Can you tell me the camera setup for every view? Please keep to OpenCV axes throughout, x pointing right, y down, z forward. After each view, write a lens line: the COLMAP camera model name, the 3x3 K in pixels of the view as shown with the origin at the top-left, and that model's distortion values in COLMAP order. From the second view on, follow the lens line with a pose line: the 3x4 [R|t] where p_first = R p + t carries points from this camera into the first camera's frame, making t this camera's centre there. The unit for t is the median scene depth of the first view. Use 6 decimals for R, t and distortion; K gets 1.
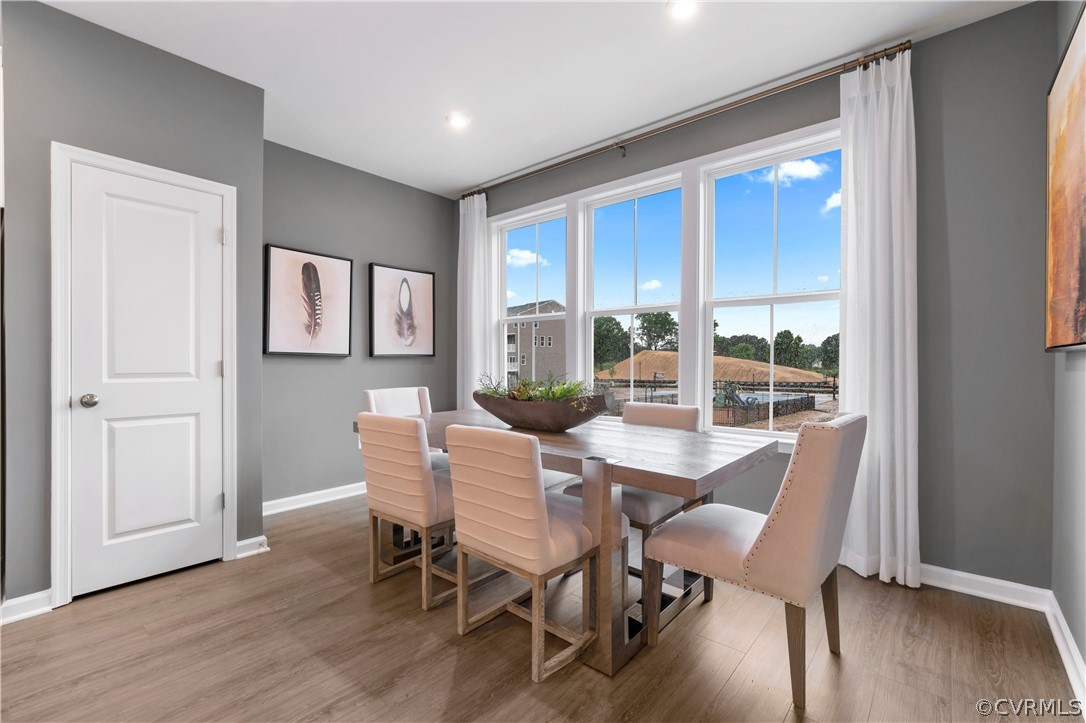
lens RADIAL K [[466.7, 0, 543.0], [0, 466.7, 361.5], [0, 0, 1]] dist [-0.001759, 0.000019]
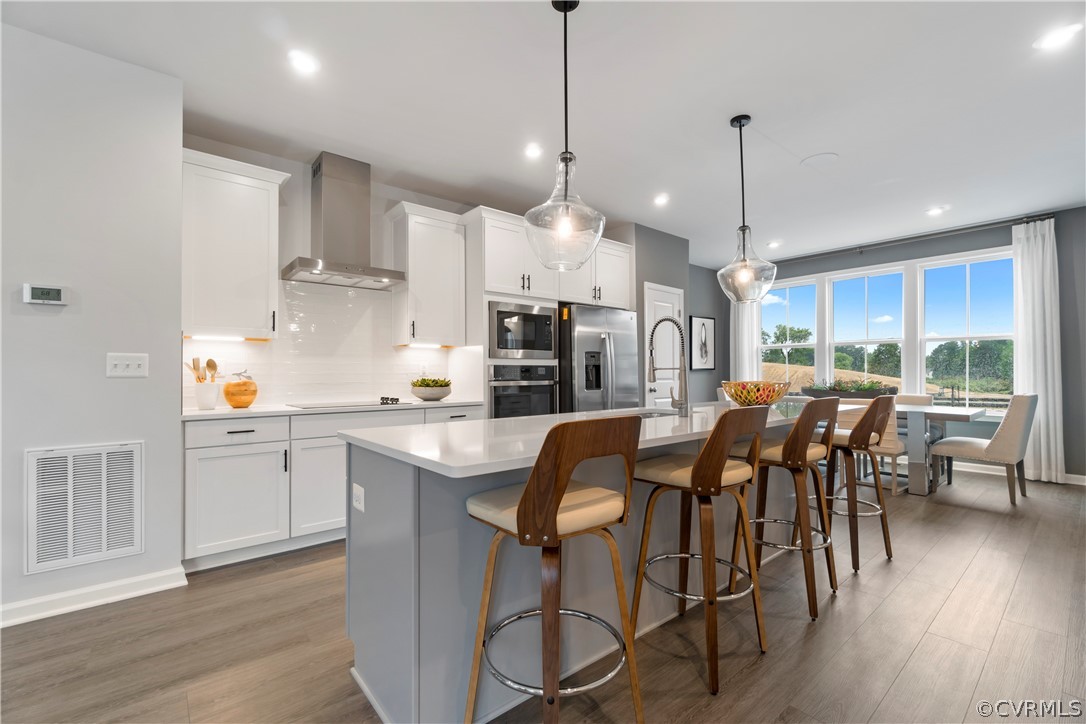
lens RADIAL K [[471.1, 0, 545.9], [0, 471.1, 365.4], [0, 0, 1]] dist [0.000253, 0.000115]
pose [[0.989210, -0.006350, -0.146366, -0.949622], [0.004032, 0.999862, -0.016129, -0.002870], [0.146449, 0.015365, 0.989099, -1.156451]]
